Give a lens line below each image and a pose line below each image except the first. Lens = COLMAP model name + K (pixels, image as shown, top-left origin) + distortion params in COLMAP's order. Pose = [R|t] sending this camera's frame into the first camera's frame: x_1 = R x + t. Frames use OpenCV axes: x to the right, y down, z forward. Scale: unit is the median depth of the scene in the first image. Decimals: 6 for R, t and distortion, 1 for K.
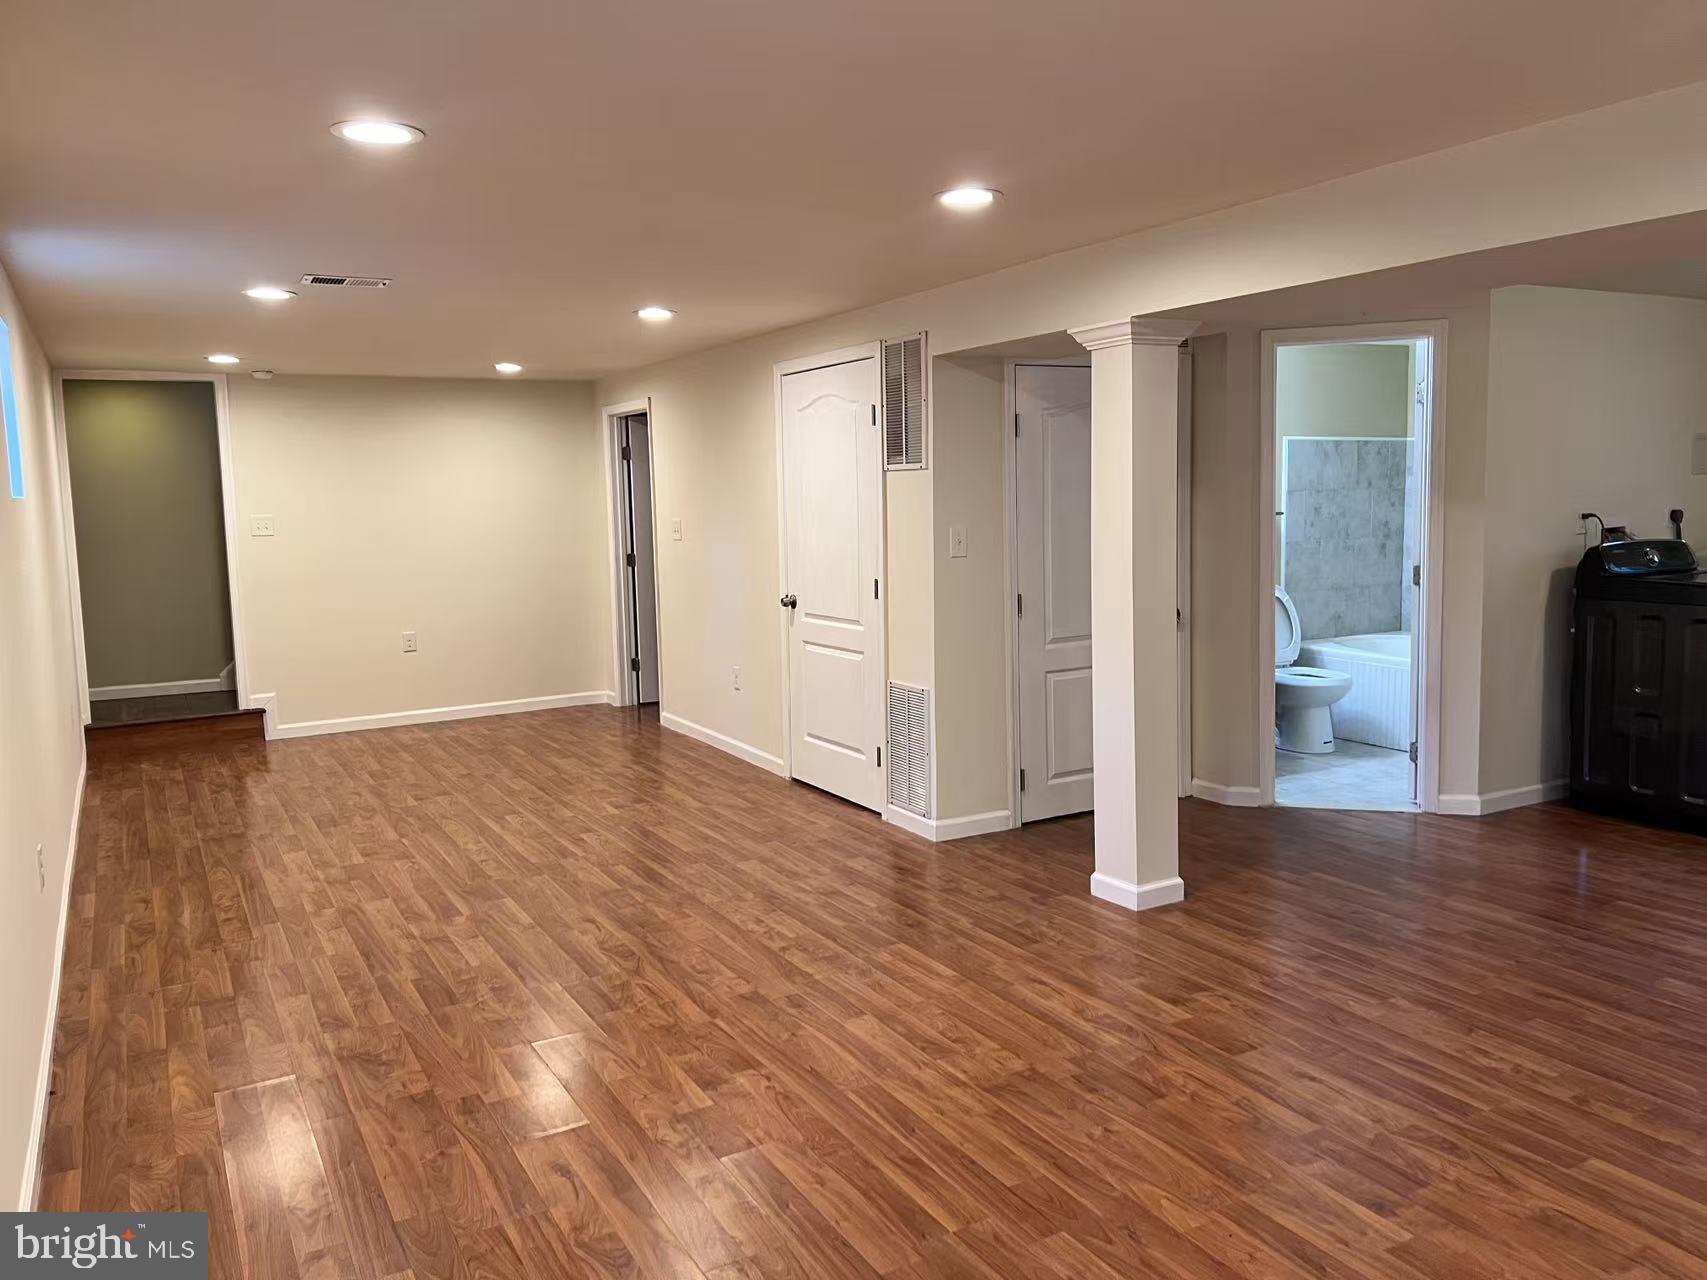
lens RADIAL K [[1282.6, 0, 855.9], [0, 1282.6, 605.4], [0, 0, 1]] dist [0.066764, -0.001410]
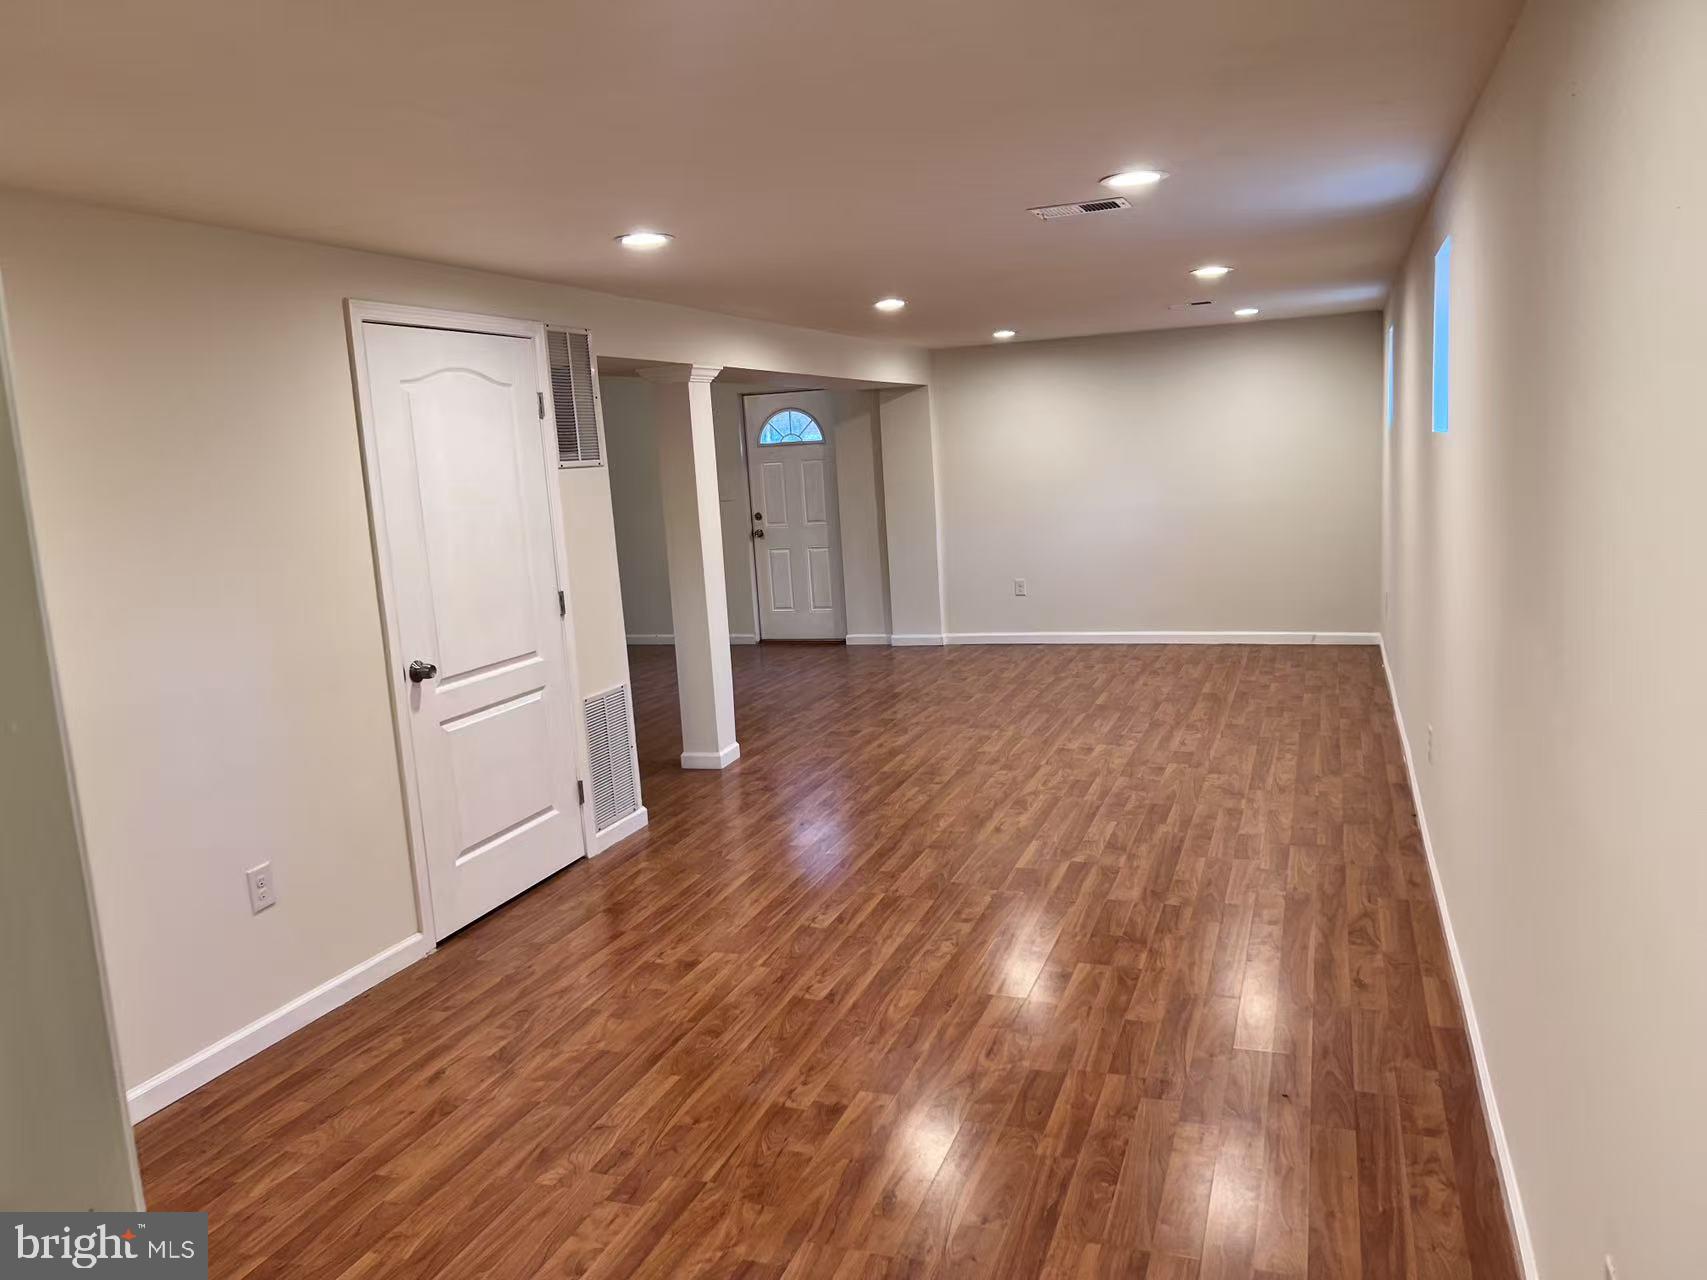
lens RADIAL K [[1257.1, 0, 848.3], [0, 1257.1, 635.9], [0, 0, 1]] dist [0.061526, -0.137861]
pose [[-0.638228, -0.040042, 0.768805, -1.017702], [0.158637, 0.970374, 0.182234, -0.154187], [-0.753325, 0.238267, -0.612968, 1.822496]]
